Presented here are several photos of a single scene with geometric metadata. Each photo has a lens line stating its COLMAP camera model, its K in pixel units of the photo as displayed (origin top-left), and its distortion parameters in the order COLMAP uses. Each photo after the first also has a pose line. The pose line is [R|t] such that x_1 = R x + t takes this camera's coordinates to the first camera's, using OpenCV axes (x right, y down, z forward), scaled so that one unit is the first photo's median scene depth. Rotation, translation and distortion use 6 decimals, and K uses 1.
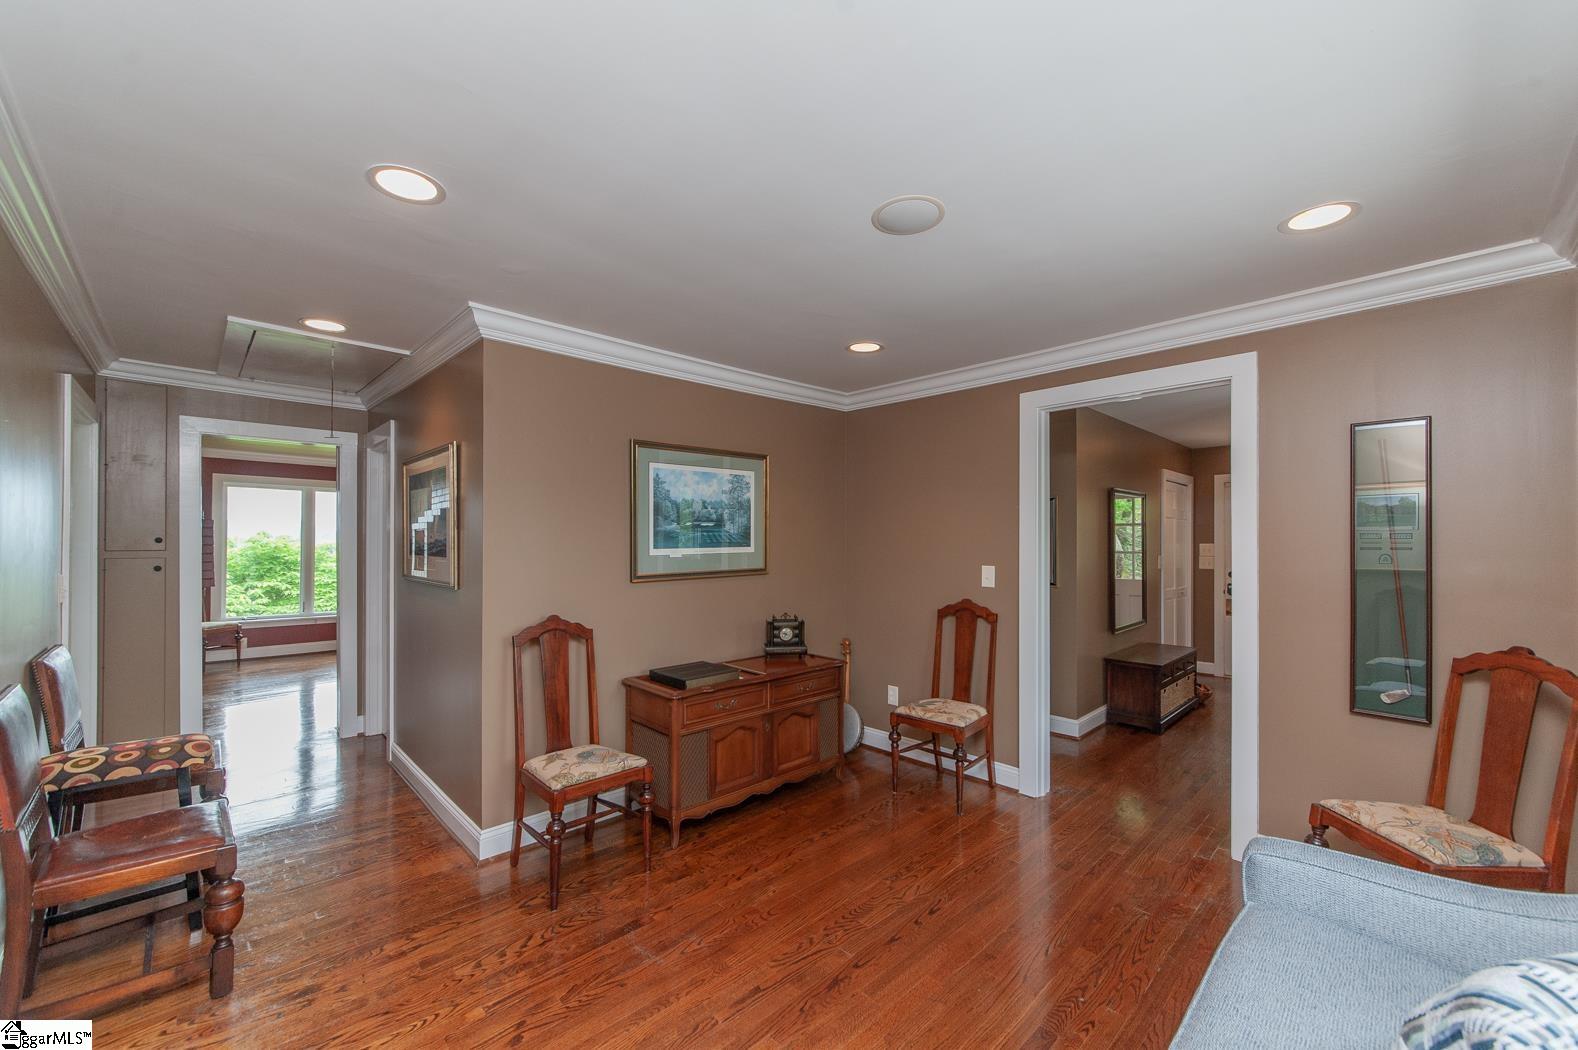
lens RADIAL K [[641.2, 0, 783.6], [0, 641.2, 533.4], [0, 0, 1]] dist [0.001732, 0.000141]
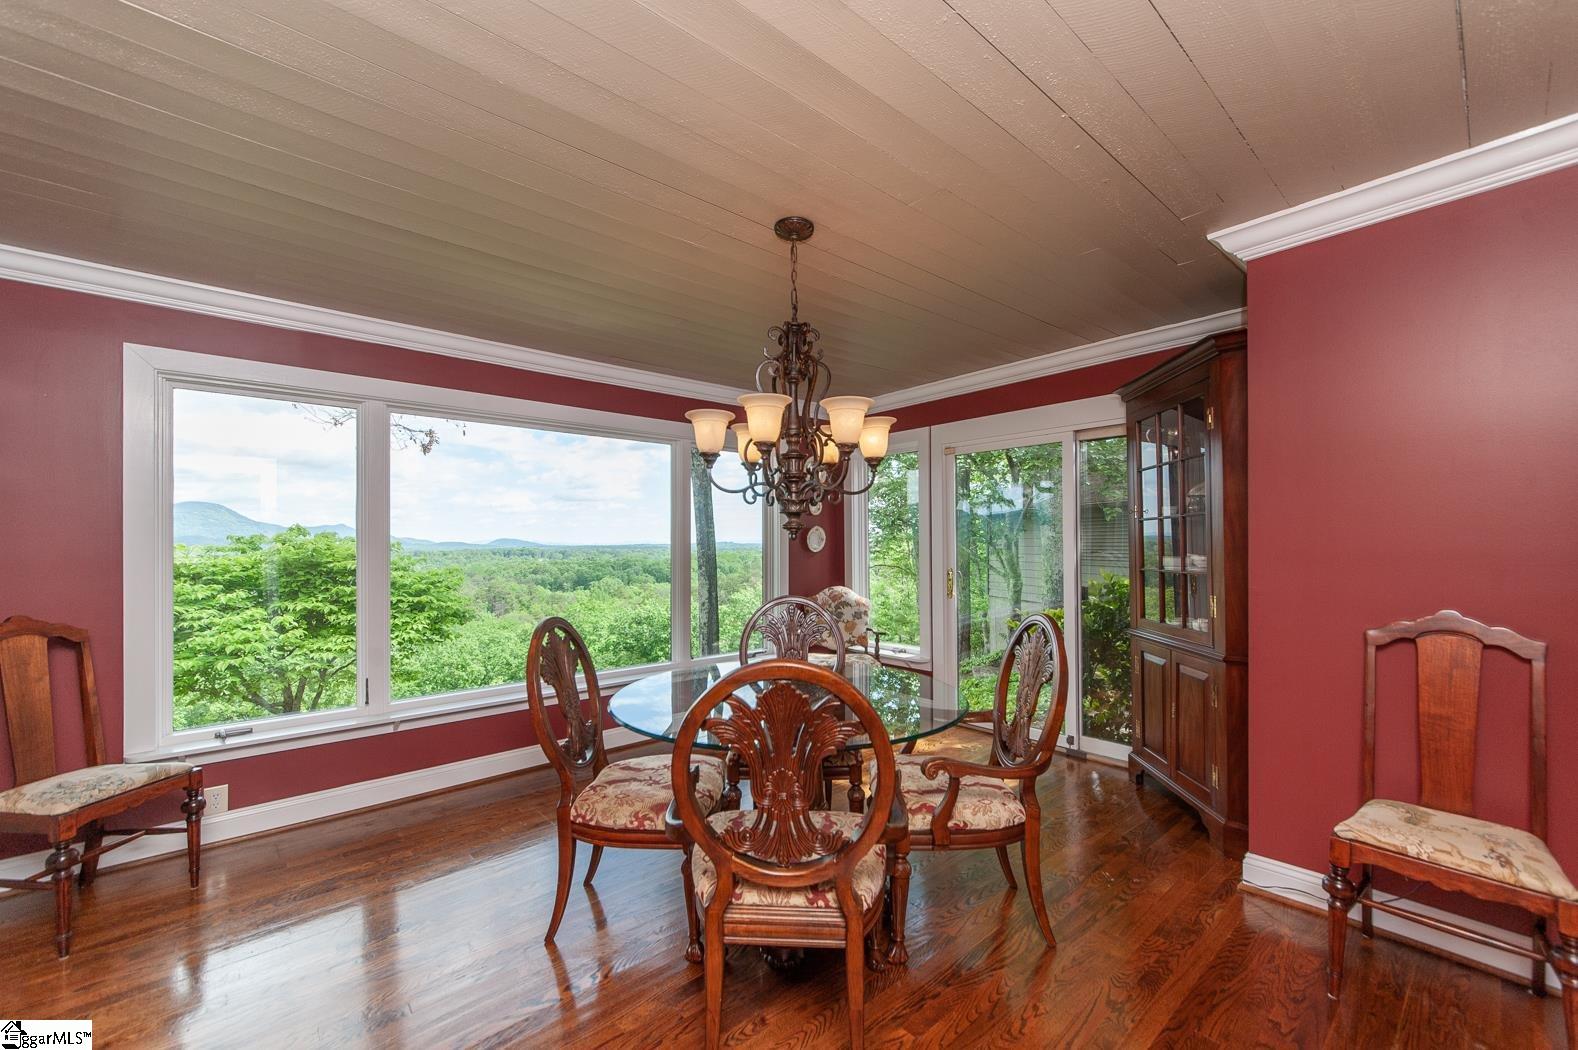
lens RADIAL K [[641.2, 0, 770.8], [0, 641.2, 551.4], [0, 0, 1]] dist [0.001732, 0.000141]
pose [[0.998219, 0.009636, -0.058866, -0.300641], [-0.009212, 0.999930, 0.007472, 0.014252], [0.058934, -0.006916, 0.998238, 0.389273]]
